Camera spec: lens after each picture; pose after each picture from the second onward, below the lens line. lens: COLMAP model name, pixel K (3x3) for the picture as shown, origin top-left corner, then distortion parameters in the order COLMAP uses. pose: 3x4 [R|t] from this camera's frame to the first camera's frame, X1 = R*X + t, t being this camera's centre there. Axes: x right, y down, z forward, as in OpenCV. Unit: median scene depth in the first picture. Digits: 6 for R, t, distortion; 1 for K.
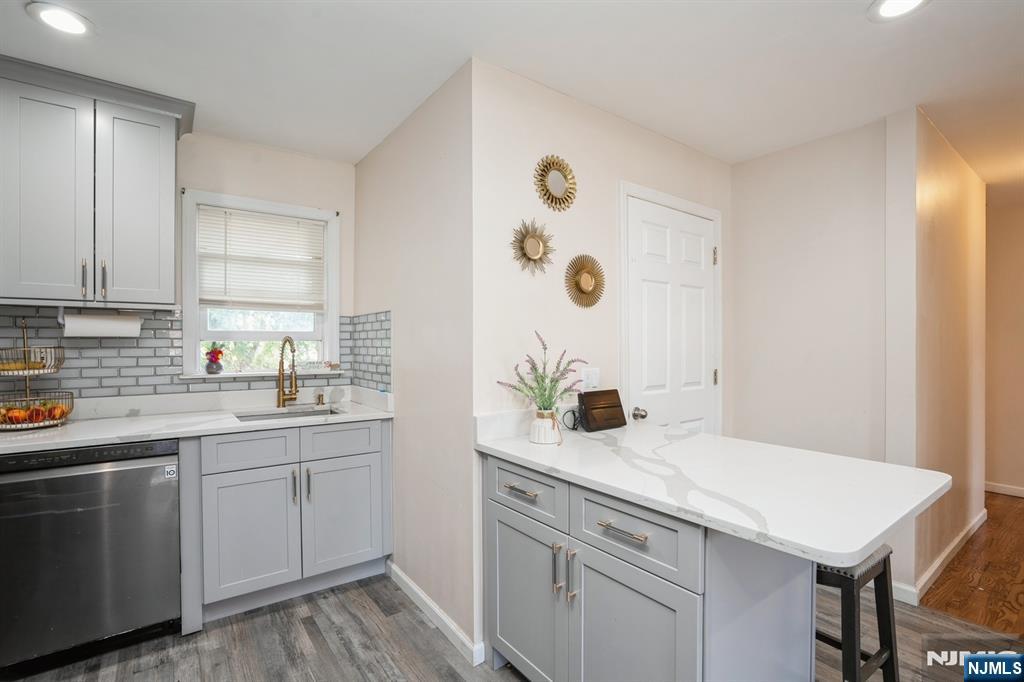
lens RADIAL K [[465.5, 0, 505.0], [0, 465.5, 352.6], [0, 0, 1]] dist [-0.012419, 0.002084]
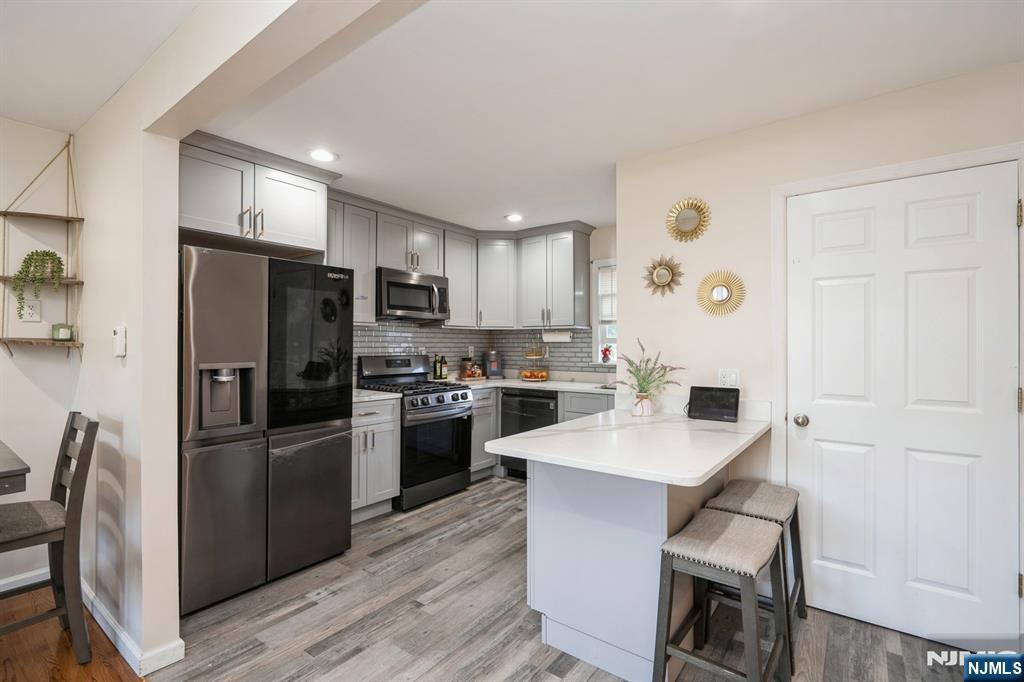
lens RADIAL K [[465.5, 0, 511.6], [0, 465.5, 340.4], [0, 0, 1]] dist [-0.012419, 0.002084]
pose [[0.298618, -0.006148, -0.954353, 1.079736], [-0.018986, 0.999743, -0.012382, -0.011190], [0.954184, 0.021817, 0.298424, 0.158014]]
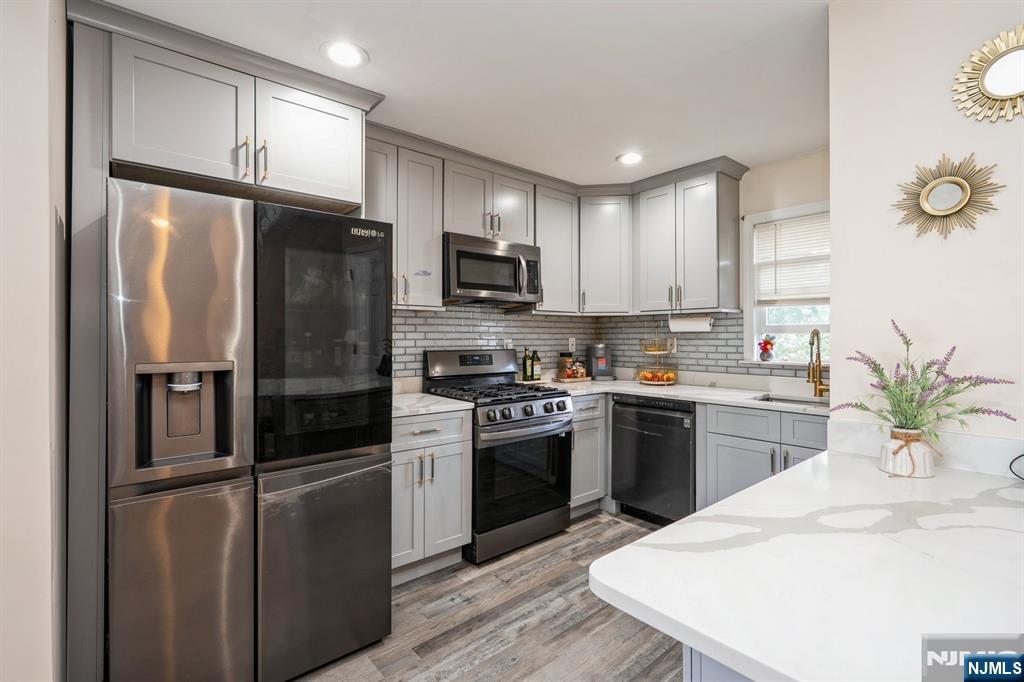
lens RADIAL K [[465.5, 0, 511.2], [0, 465.5, 338.5], [0, 0, 1]] dist [-0.012419, 0.002084]
pose [[0.079218, 0.005303, -0.996843, 0.608882], [-0.016679, 0.999853, 0.003994, -0.007990], [0.996718, 0.016310, 0.079295, 0.275716]]
